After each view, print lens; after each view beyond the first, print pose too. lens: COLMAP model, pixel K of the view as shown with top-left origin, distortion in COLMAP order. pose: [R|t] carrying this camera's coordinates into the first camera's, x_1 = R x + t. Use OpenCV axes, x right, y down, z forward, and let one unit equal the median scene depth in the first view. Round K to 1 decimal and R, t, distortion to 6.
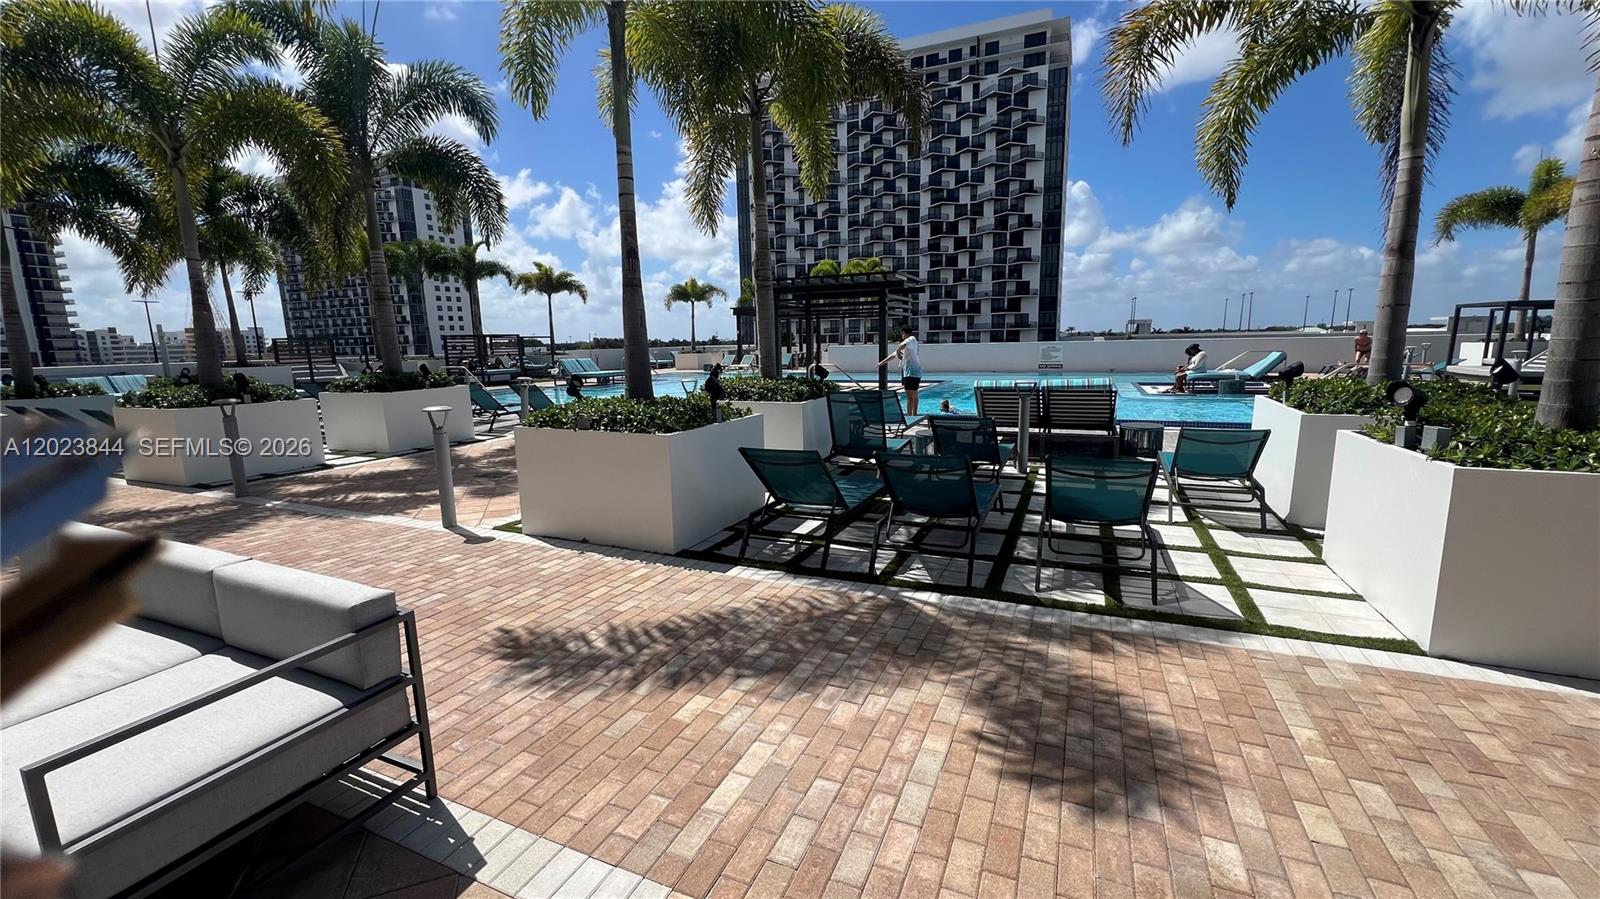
lens RADIAL K [[638.8, 0, 795.3], [0, 638.8, 451.3], [0, 0, 1]] dist [0.000464, -0.000356]
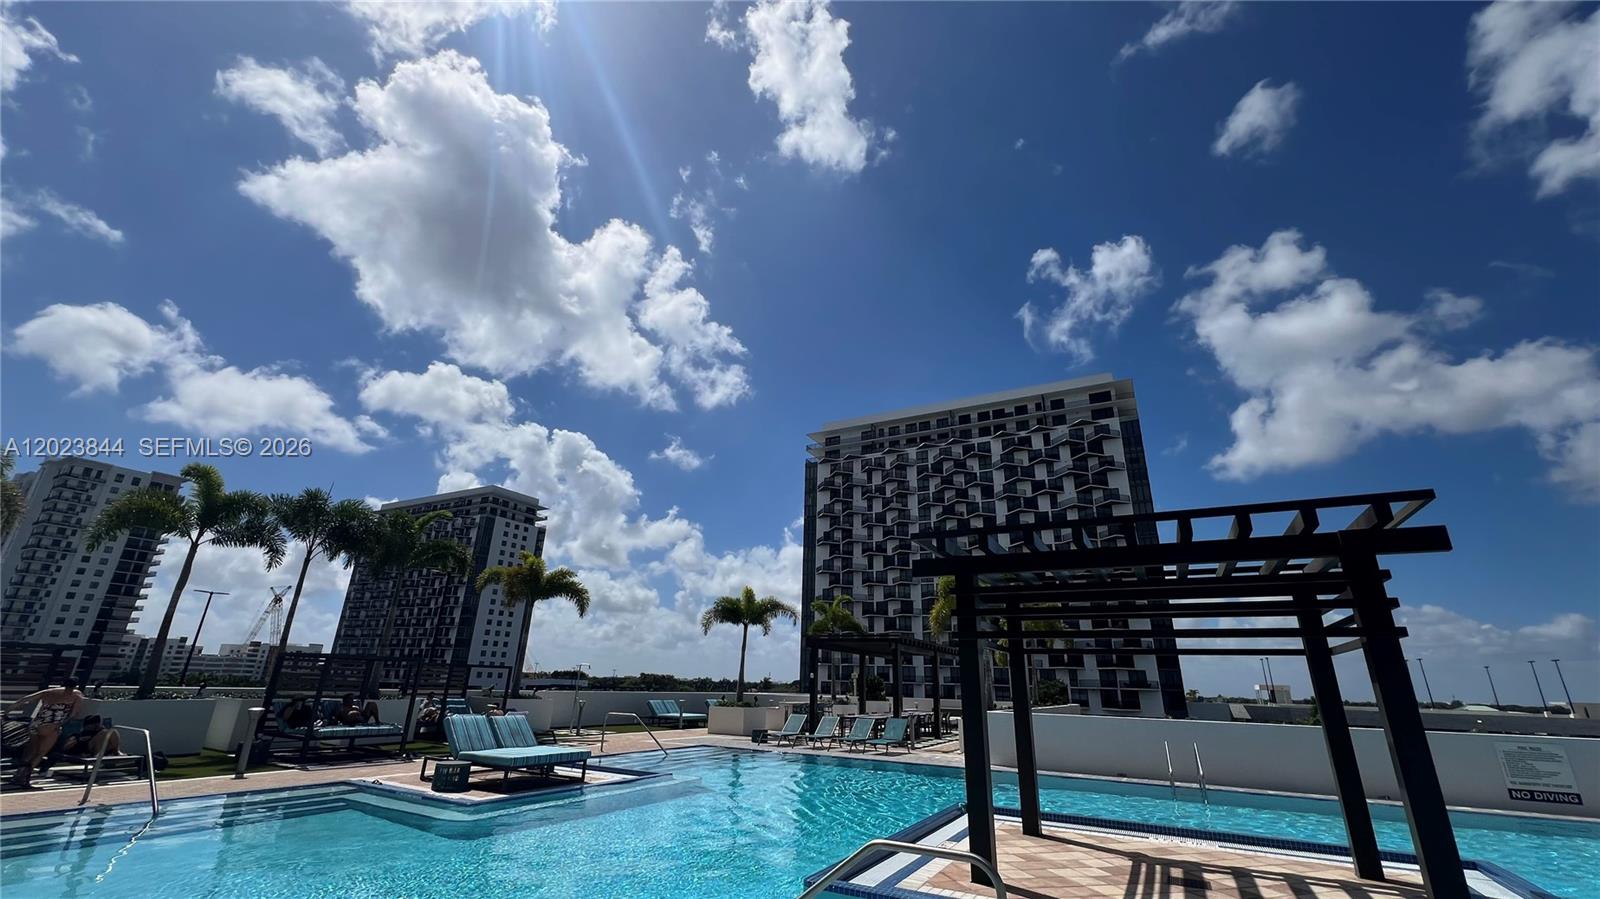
lens RADIAL K [[638.8, 0, 795.3], [0, 638.8, 451.3], [0, 0, 1]] dist [0.000464, -0.000356]
pose [[0.995229, 0.020519, -0.095389, -0.052216], [-0.065464, 0.865356, -0.496863, -0.068359], [0.072350, 0.500737, 0.862570, 0.370909]]
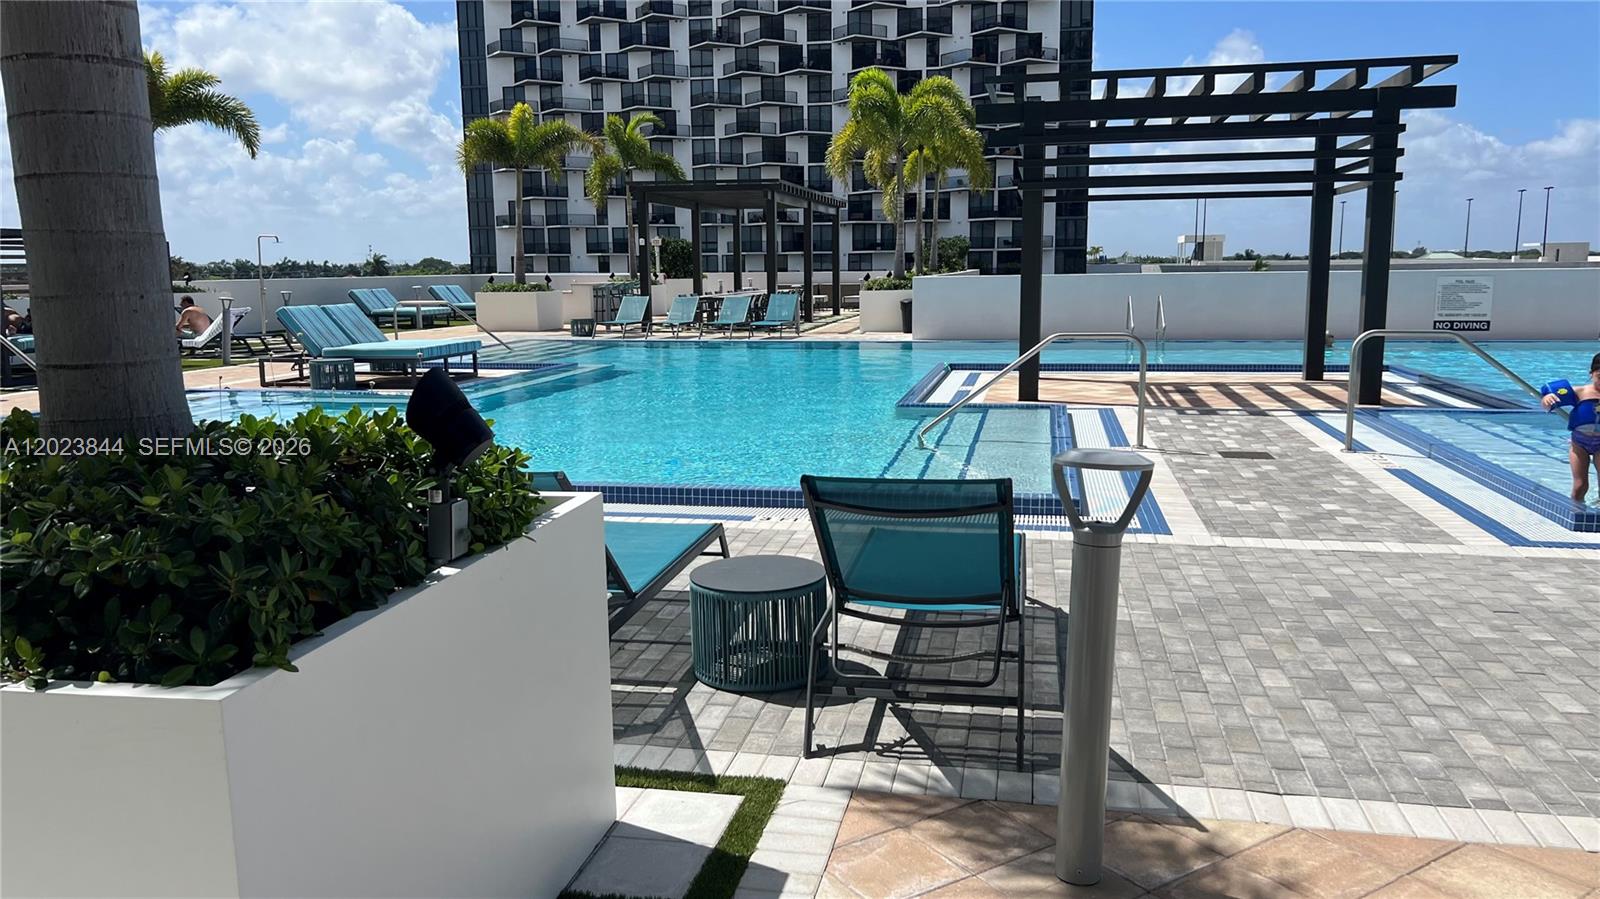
lens RADIAL K [[1204.0, 0, 794.2], [0, 1204.0, 459.2], [0, 0, 1]] dist [0.055561, -0.063632]
pose [[0.977171, -0.022004, 0.211313, -0.170880], [0.025393, 0.999589, -0.013338, -0.033498], [-0.210932, 0.018399, 0.977328, 0.226263]]
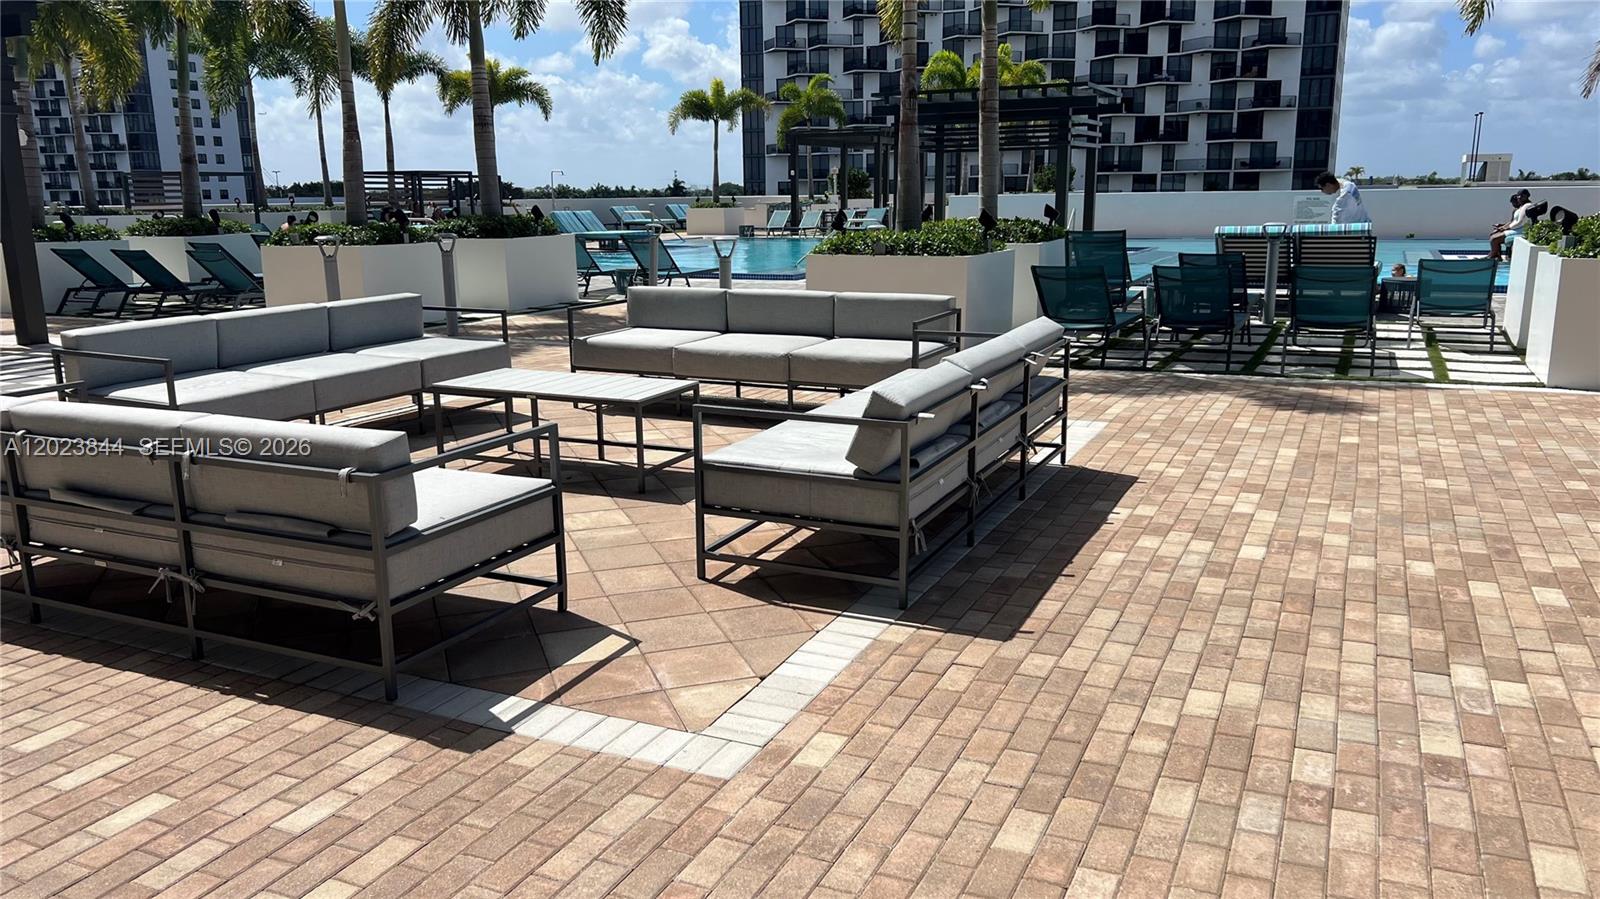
lens RADIAL K [[1204.0, 0, 794.2], [0, 1204.0, 459.2], [0, 0, 1]] dist [0.055561, -0.063632]
pose [[0.999690, 0.014030, -0.020584, -0.064598], [-0.013047, 0.998802, 0.047157, 0.034195], [0.021221, -0.046874, 0.998675, -0.172357]]
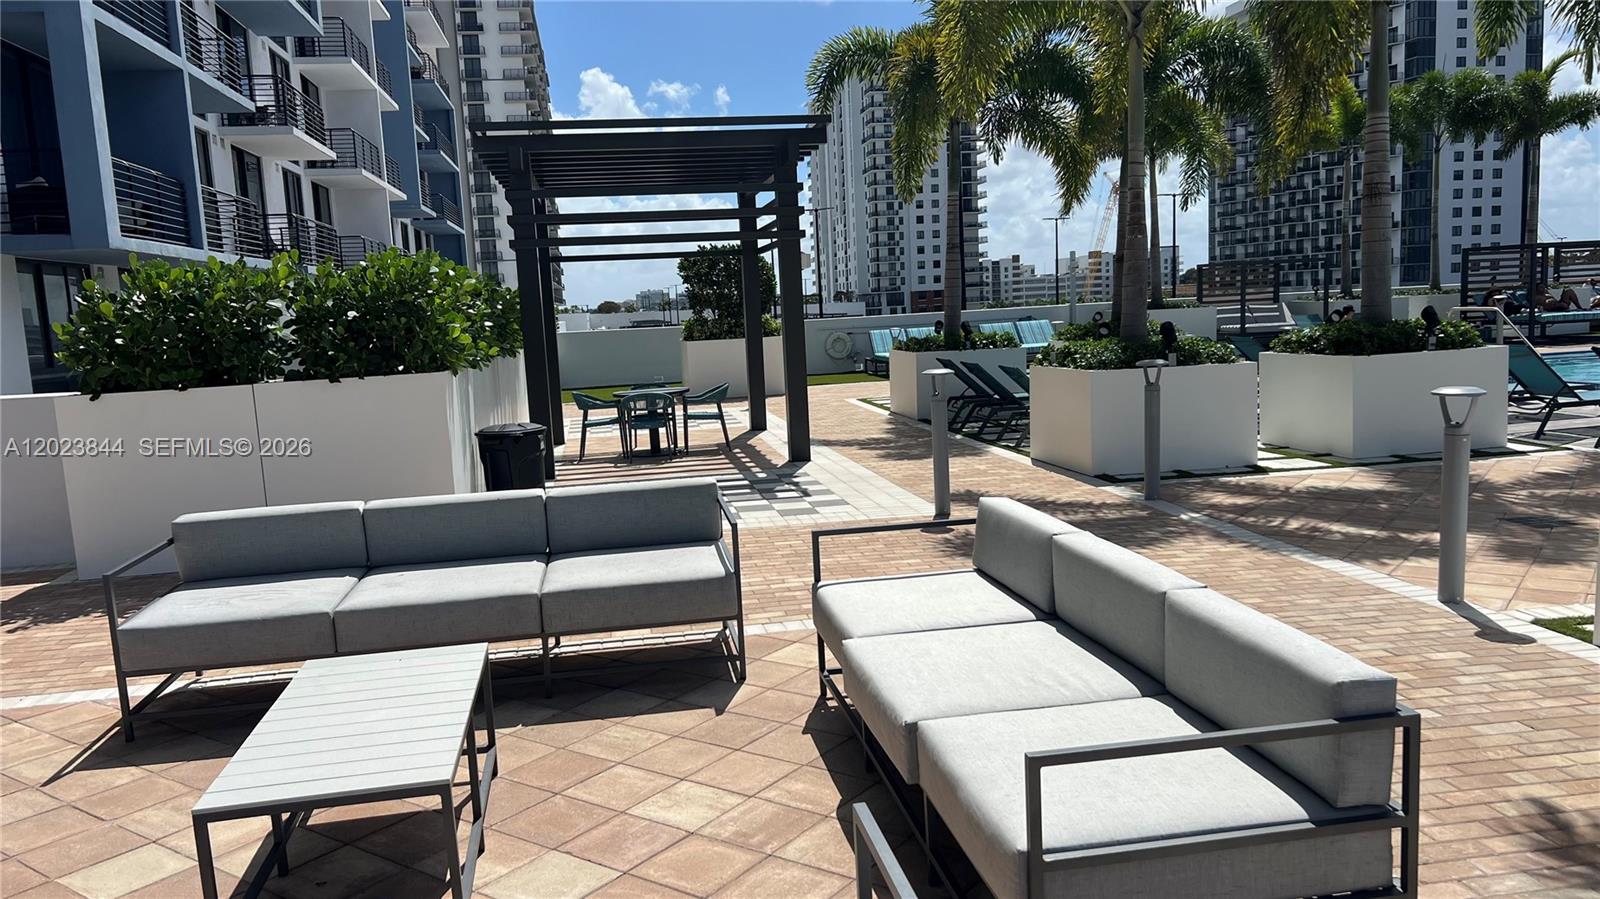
lens RADIAL K [[1204.0, 0, 794.2], [0, 1204.0, 459.2], [0, 0, 1]] dist [0.055561, -0.063632]
pose [[0.548849, 0.102948, -0.829558, 0.002692], [-0.107000, 0.992876, 0.052422, -0.000076], [0.829045, 0.059991, 0.555954, -0.013333]]
